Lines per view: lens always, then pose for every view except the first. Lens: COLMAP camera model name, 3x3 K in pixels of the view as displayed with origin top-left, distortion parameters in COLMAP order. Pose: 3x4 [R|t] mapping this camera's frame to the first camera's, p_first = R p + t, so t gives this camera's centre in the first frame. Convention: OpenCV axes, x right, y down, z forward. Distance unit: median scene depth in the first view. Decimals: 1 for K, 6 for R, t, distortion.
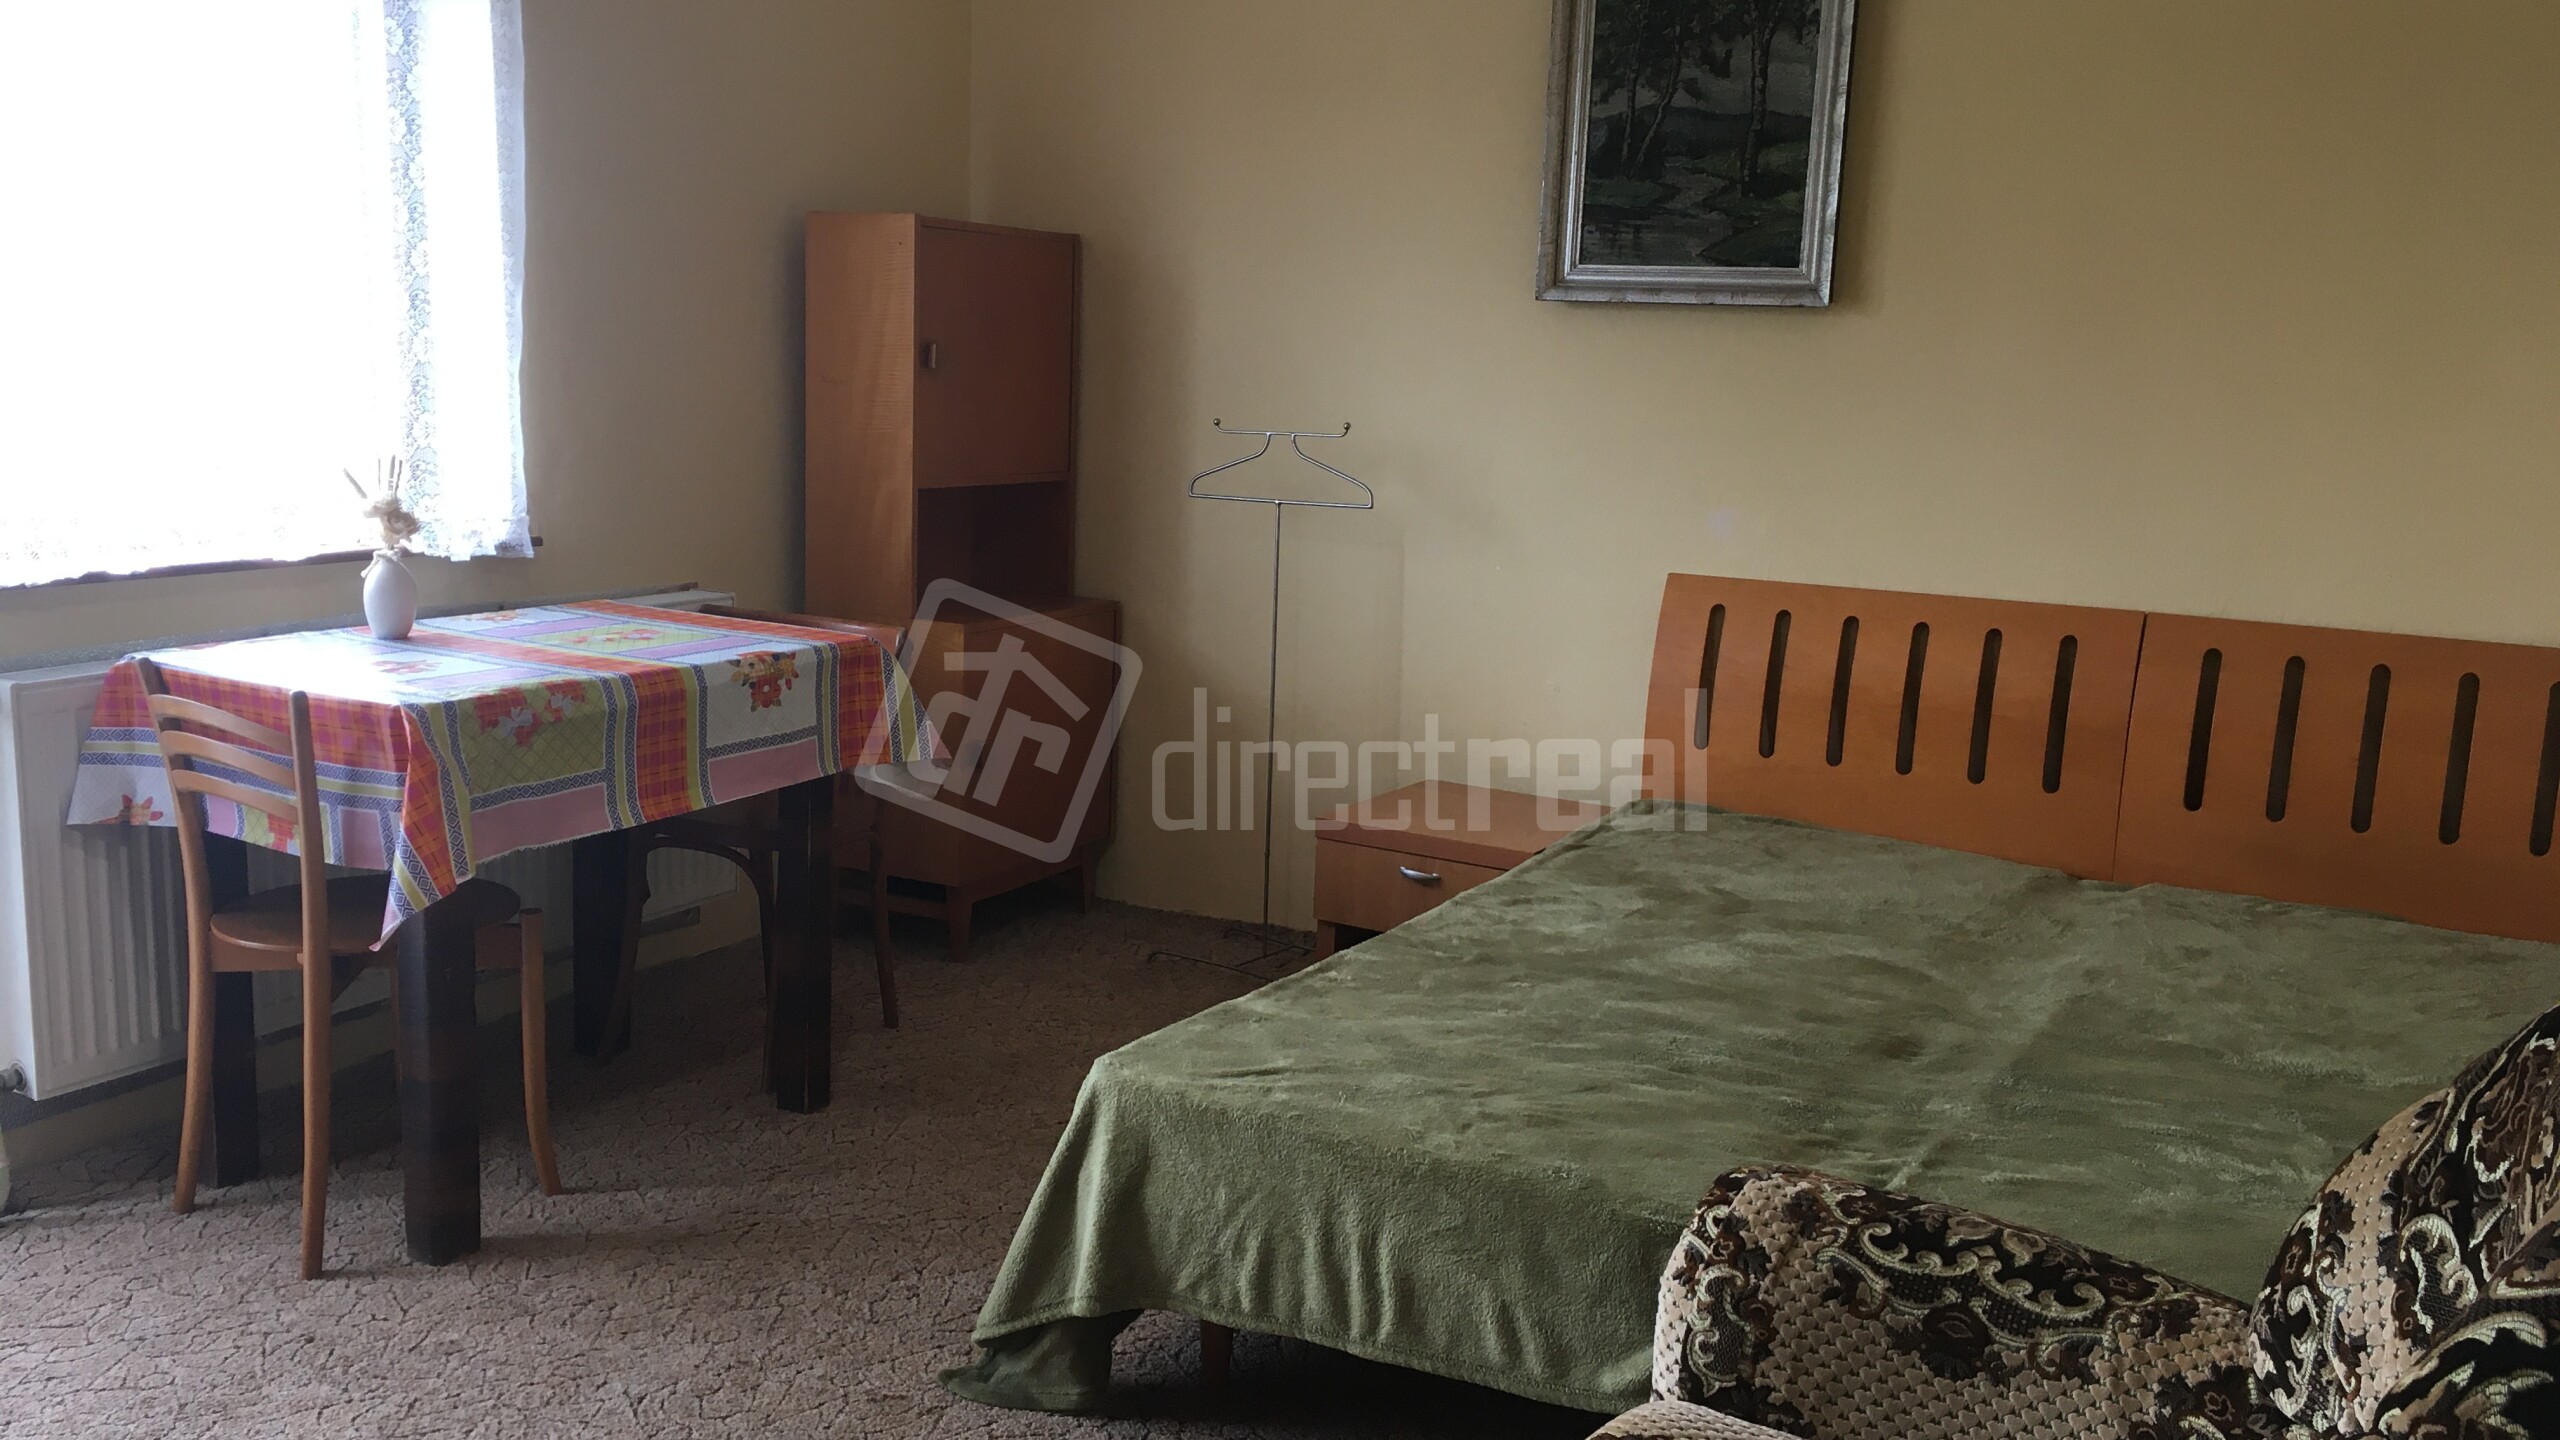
lens RADIAL K [[2165.6, 0, 1277.0], [0, 2165.6, 716.8], [0, 0, 1]] dist [0.075777, -0.099046]
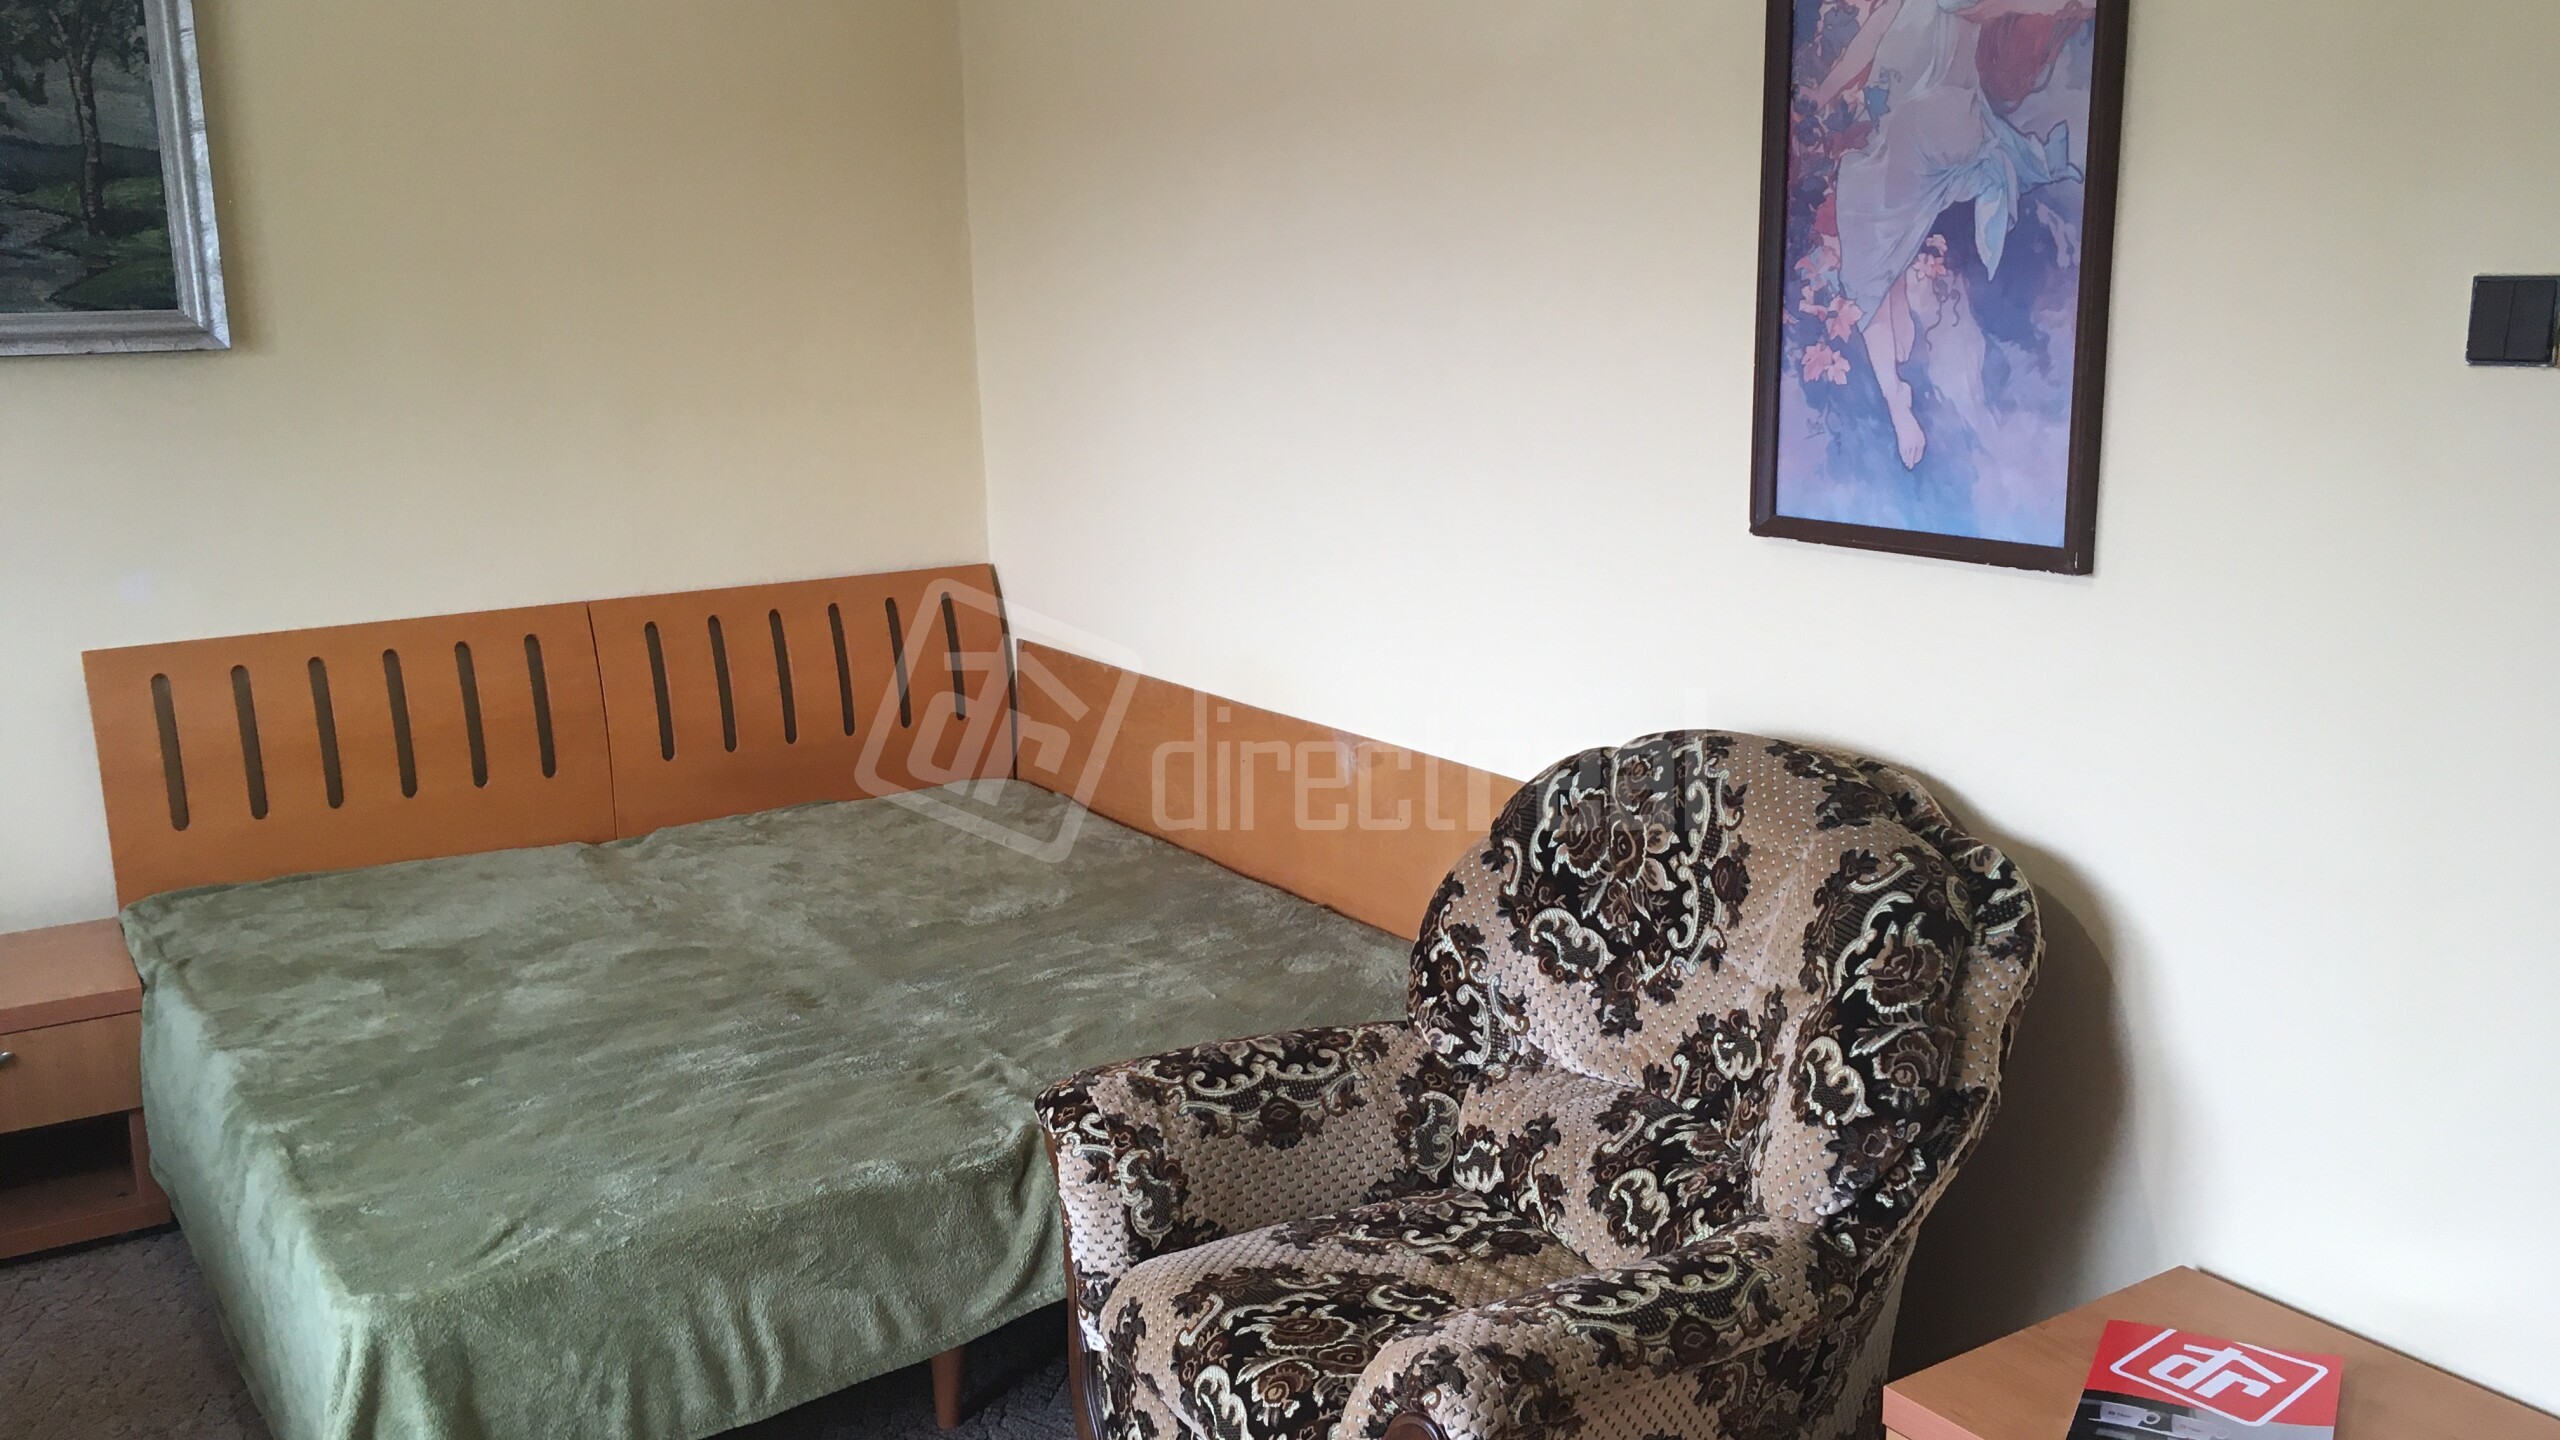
lens RADIAL K [[2165.6, 0, 1289.8], [0, 2165.6, 716.1], [0, 0, 1]] dist [0.075777, -0.099046]
pose [[0.454117, -0.225243, 0.862000, -0.461118], [0.191625, 0.969564, 0.152399, -0.100681], [-0.870091, 0.095974, 0.483457, 0.157935]]
